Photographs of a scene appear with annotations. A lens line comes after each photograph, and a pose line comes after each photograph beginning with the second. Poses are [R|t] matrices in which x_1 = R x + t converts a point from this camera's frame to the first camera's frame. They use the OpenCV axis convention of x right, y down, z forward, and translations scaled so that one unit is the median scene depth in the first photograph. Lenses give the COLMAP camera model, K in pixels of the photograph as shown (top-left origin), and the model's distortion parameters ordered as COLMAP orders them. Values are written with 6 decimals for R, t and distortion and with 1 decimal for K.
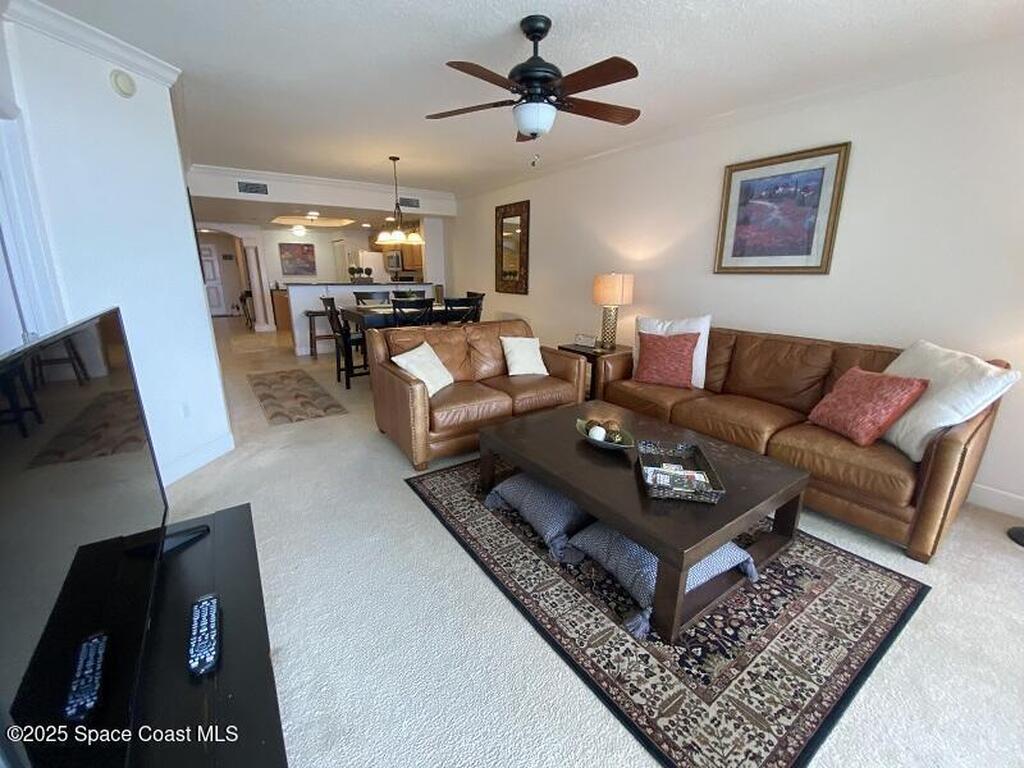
lens RADIAL K [[424.9, 0, 513.5], [0, 424.9, 384.6], [0, 0, 1]] dist [-0.011964, -0.002623]
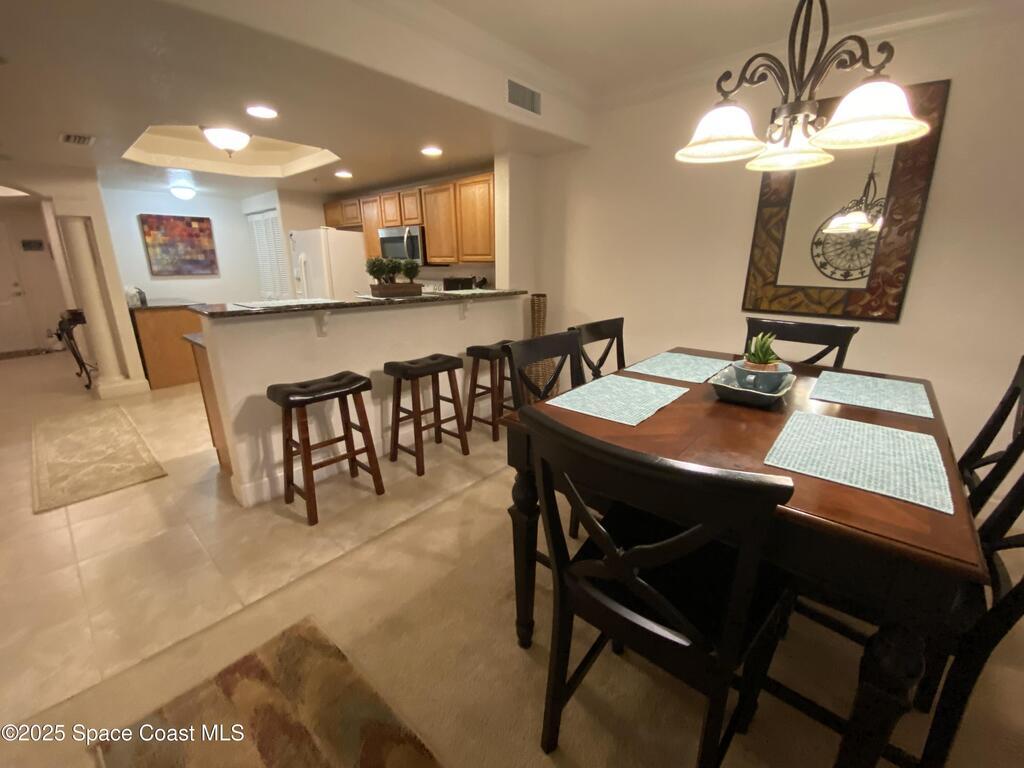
lens RADIAL K [[424.9, 0, 511.1], [0, 424.9, 377.9], [0, 0, 1]] dist [-0.011964, -0.002623]
pose [[0.971639, -0.077463, 0.223422, -0.243563], [0.074392, 0.996983, 0.022147, -0.114568], [-0.224464, -0.004898, 0.974470, 0.401442]]
